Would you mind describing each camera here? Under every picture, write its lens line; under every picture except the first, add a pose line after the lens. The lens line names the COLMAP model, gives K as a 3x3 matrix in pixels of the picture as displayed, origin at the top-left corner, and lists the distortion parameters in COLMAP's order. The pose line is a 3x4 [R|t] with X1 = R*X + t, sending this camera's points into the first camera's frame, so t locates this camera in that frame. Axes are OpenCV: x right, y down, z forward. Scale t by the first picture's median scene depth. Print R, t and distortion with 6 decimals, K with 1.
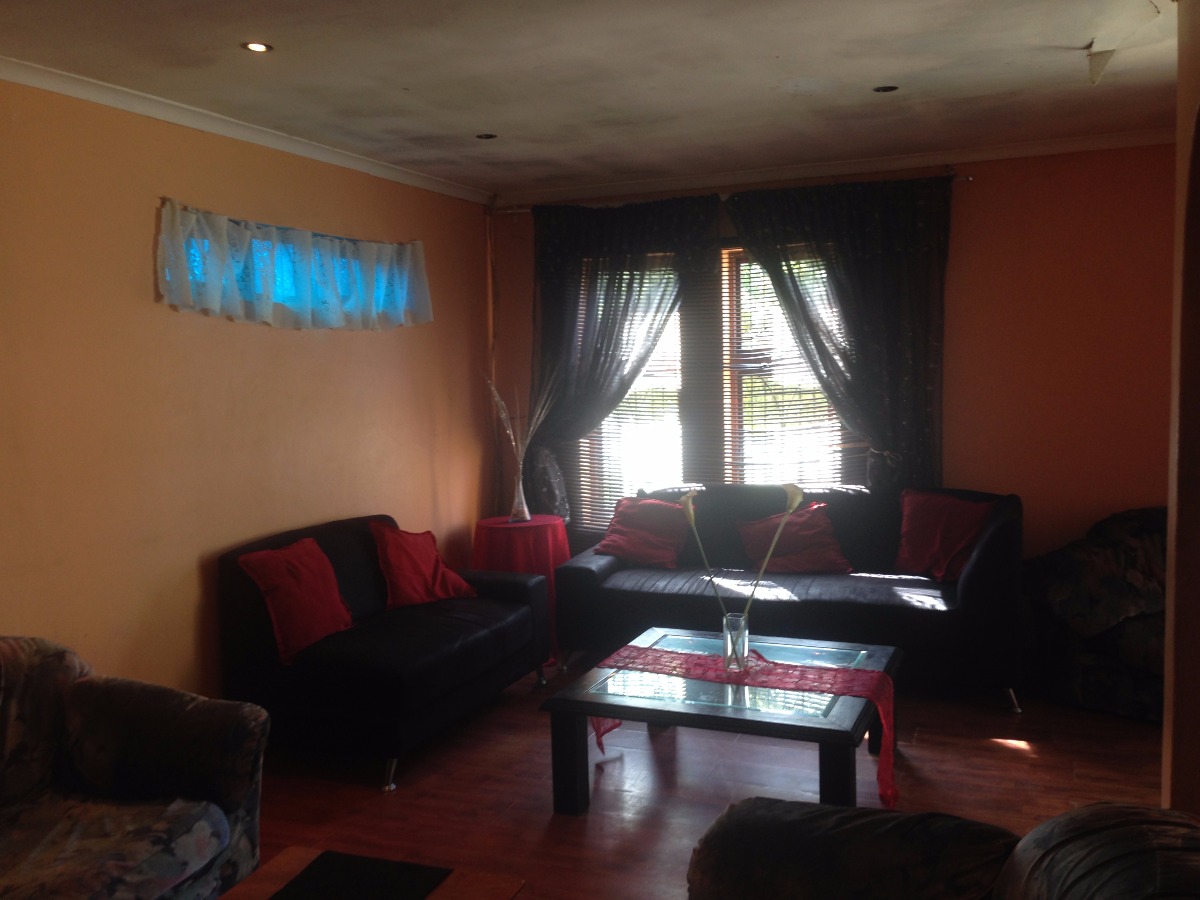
lens RADIAL K [[1086.2, 0, 588.4], [0, 1086.2, 454.7], [0, 0, 1]] dist [0.102452, -0.153079]
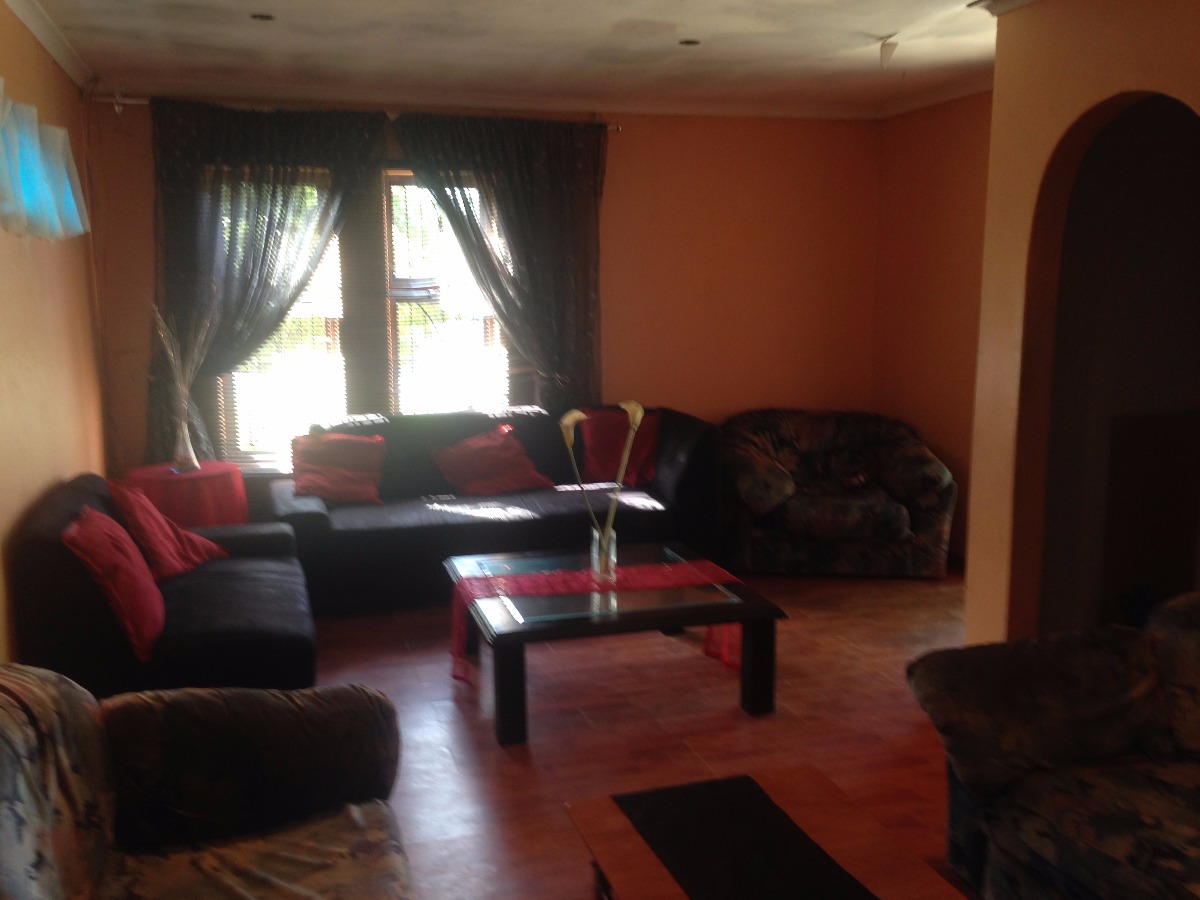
lens RADIAL K [[1086.2, 0, 588.4], [0, 1086.2, 454.7], [0, 0, 1]] dist [0.102452, -0.153079]
pose [[0.780165, -0.078543, 0.620624, -0.364874], [0.040166, 0.996329, 0.075598, -0.004019], [-0.624283, -0.034051, 0.780455, 0.124435]]
